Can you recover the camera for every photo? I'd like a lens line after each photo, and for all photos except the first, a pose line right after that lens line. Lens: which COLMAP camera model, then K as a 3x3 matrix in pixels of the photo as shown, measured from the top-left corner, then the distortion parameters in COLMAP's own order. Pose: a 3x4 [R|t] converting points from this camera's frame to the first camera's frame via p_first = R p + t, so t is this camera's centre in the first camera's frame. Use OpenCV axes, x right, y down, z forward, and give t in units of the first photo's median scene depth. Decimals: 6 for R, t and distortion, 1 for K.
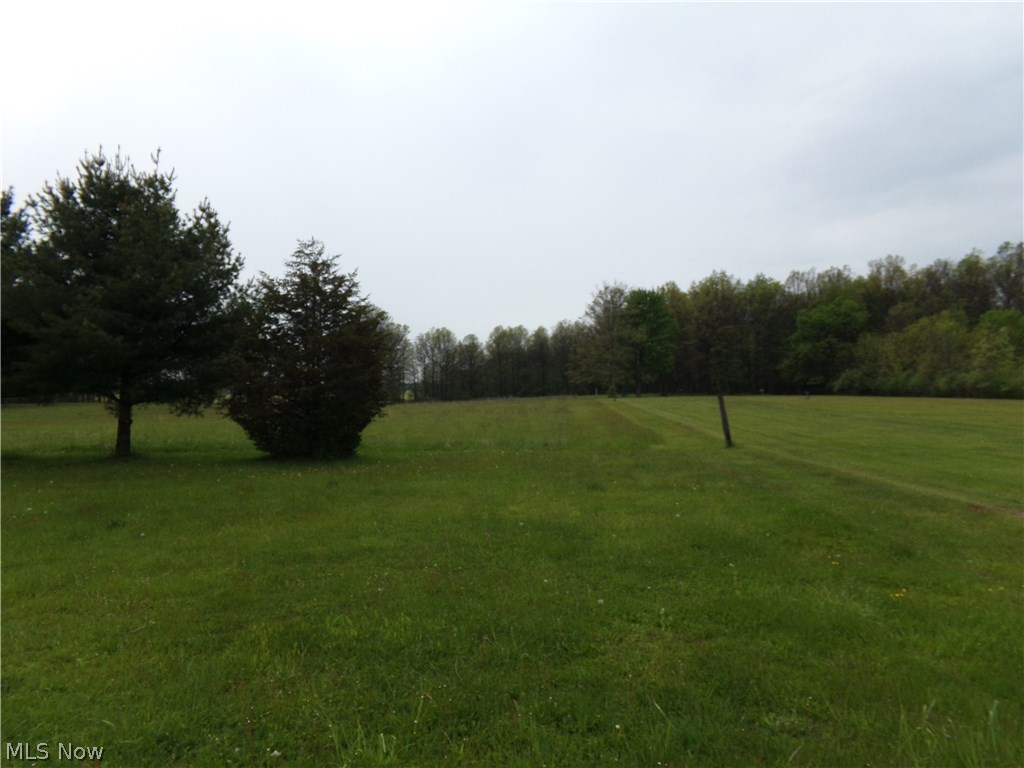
lens RADIAL K [[711.5, 0, 512.0], [0, 711.5, 384.0], [0, 0, 1]] dist [-0.149545, 0.329184]
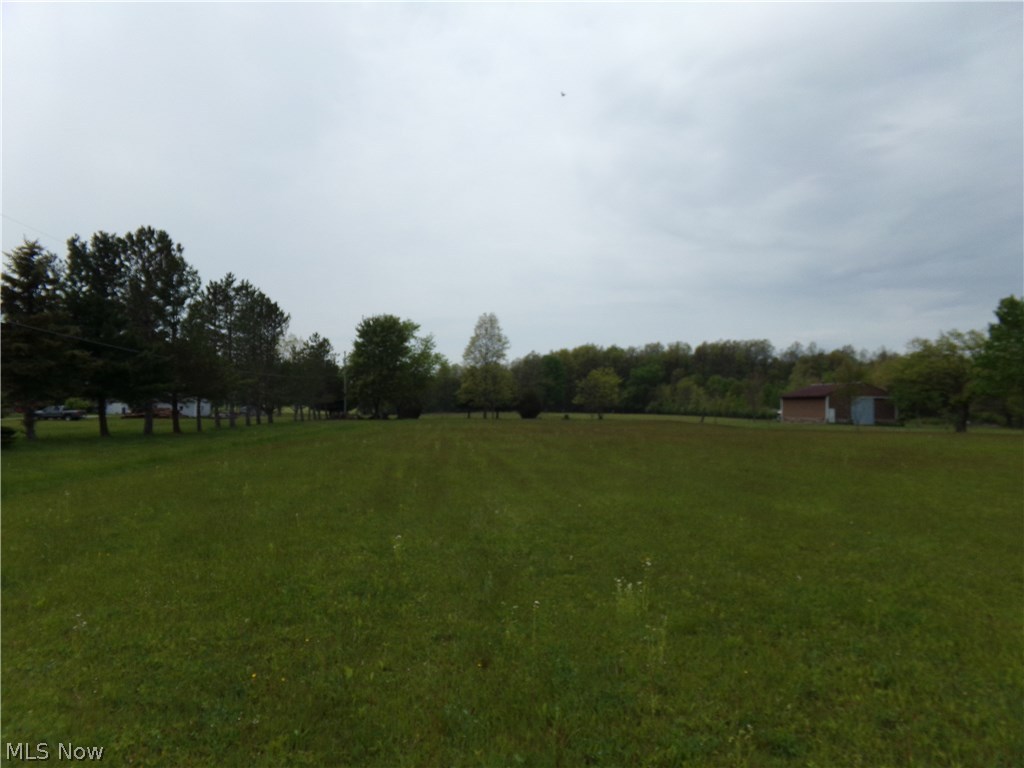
lens RADIAL K [[720.6, 0, 512.0], [0, 720.6, 384.0], [0, 0, 1]] dist [-0.094157, 0.156304]
pose [[0.983718, 0.025856, 0.177849, -0.210668], [-0.021550, 0.999427, -0.026101, -0.006449], [-0.178422, 0.021843, 0.983712, -0.714095]]
